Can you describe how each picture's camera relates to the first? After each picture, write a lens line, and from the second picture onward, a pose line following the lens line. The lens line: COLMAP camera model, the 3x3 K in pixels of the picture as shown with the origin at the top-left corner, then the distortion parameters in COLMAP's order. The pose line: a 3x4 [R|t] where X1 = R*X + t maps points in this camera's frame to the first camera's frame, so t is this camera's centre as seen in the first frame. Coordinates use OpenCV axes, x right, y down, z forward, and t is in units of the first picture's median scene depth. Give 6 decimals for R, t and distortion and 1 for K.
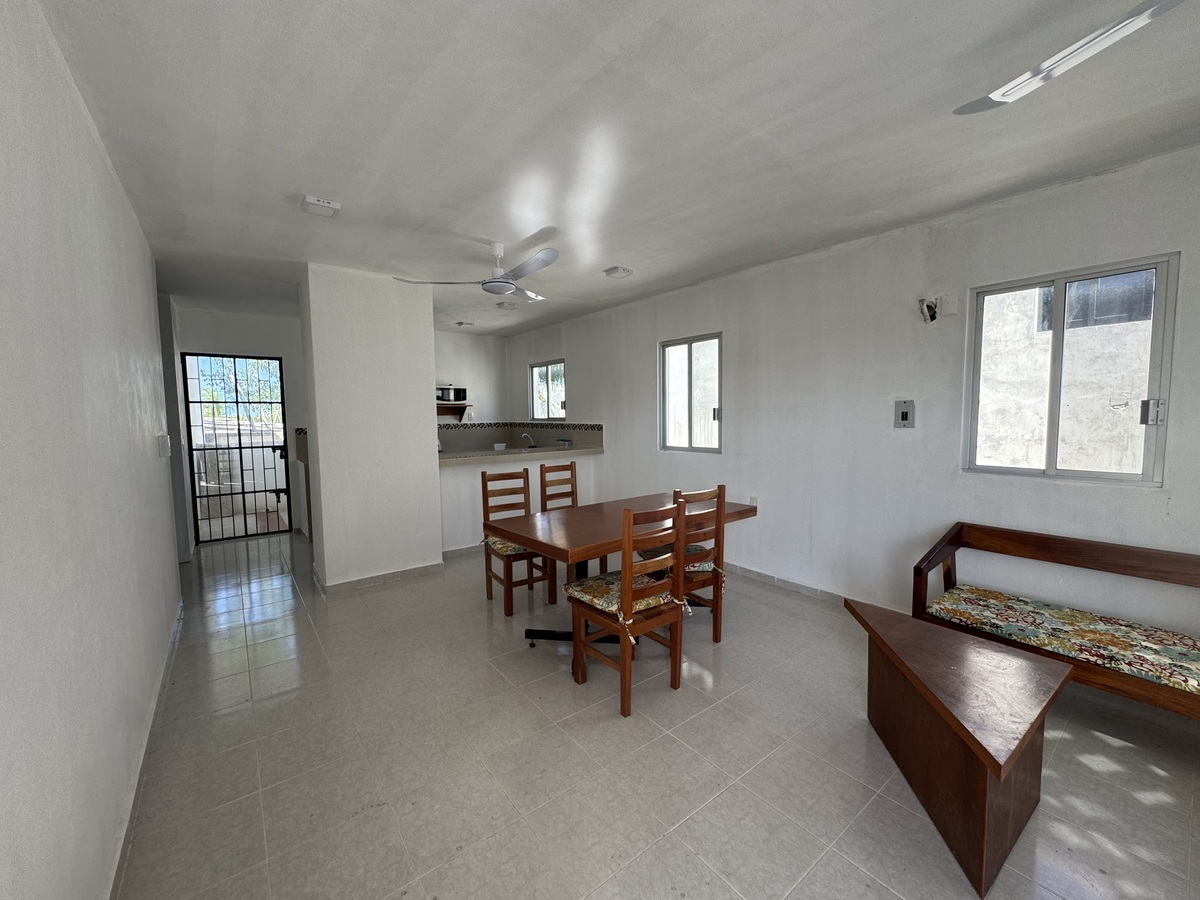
lens RADIAL K [[480.2, 0, 598.1], [0, 480.2, 449.3], [0, 0, 1]] dist [-0.006202, -0.000400]
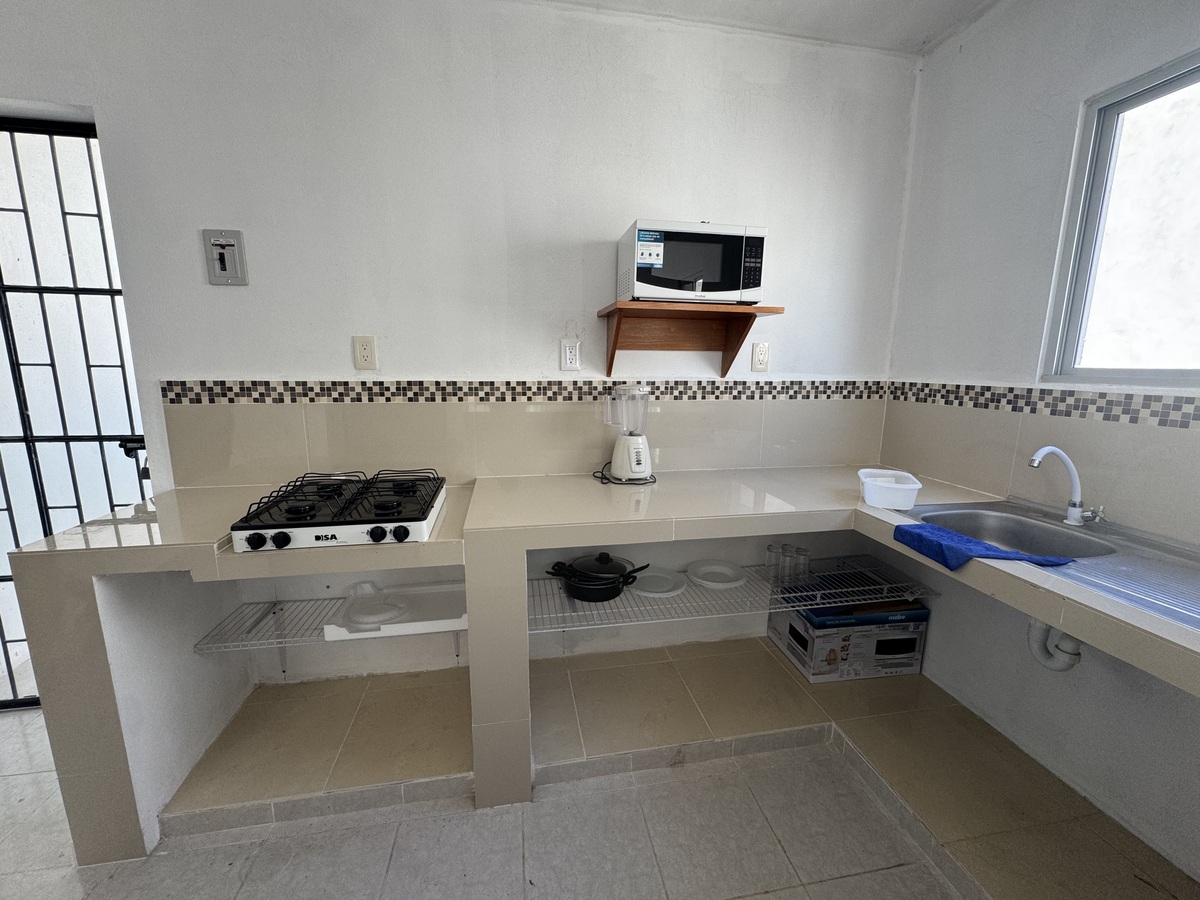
lens RADIAL K [[480.2, 0, 598.1], [0, 480.2, 449.3], [0, 0, 1]] dist [-0.006202, -0.000400]
pose [[0.884287, 0.102485, -0.455558, -0.241831], [-0.056164, 0.991878, 0.114120, -0.045742], [0.463554, -0.075329, 0.882861, 0.785155]]
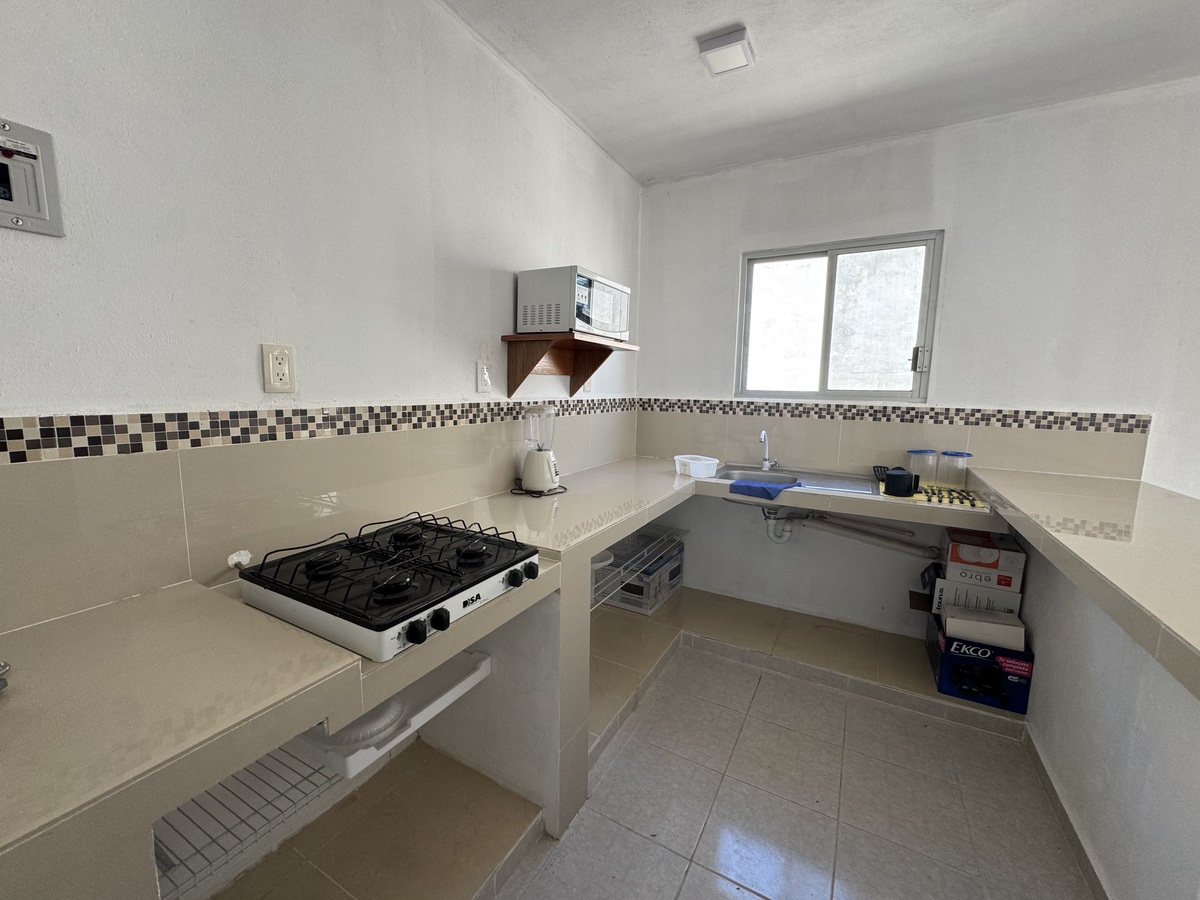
lens RADIAL K [[480.2, 0, 598.1], [0, 480.2, 449.3], [0, 0, 1]] dist [-0.006202, -0.000400]
pose [[0.919726, -0.019746, 0.392063, -0.451854], [-0.001674, 0.998528, 0.054217, -0.040299], [-0.392557, -0.050521, 0.918339, 0.742439]]
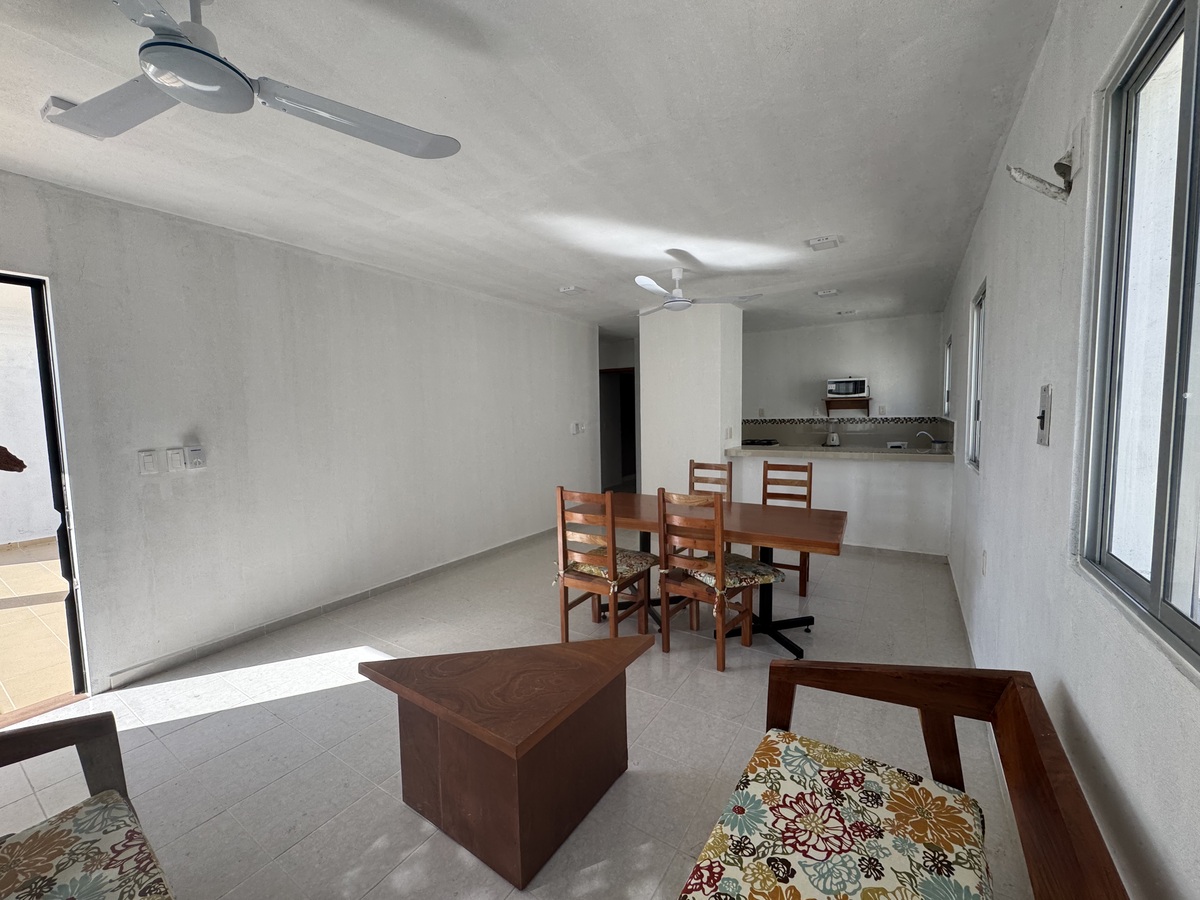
lens RADIAL K [[480.2, 0, 598.1], [0, 480.2, 449.3], [0, 0, 1]] dist [-0.006202, -0.000400]
pose [[0.329874, 0.077088, -0.940872, 0.461227], [-0.056656, 0.996480, 0.061781, -0.022735], [0.942323, 0.032926, 0.333080, 0.224893]]
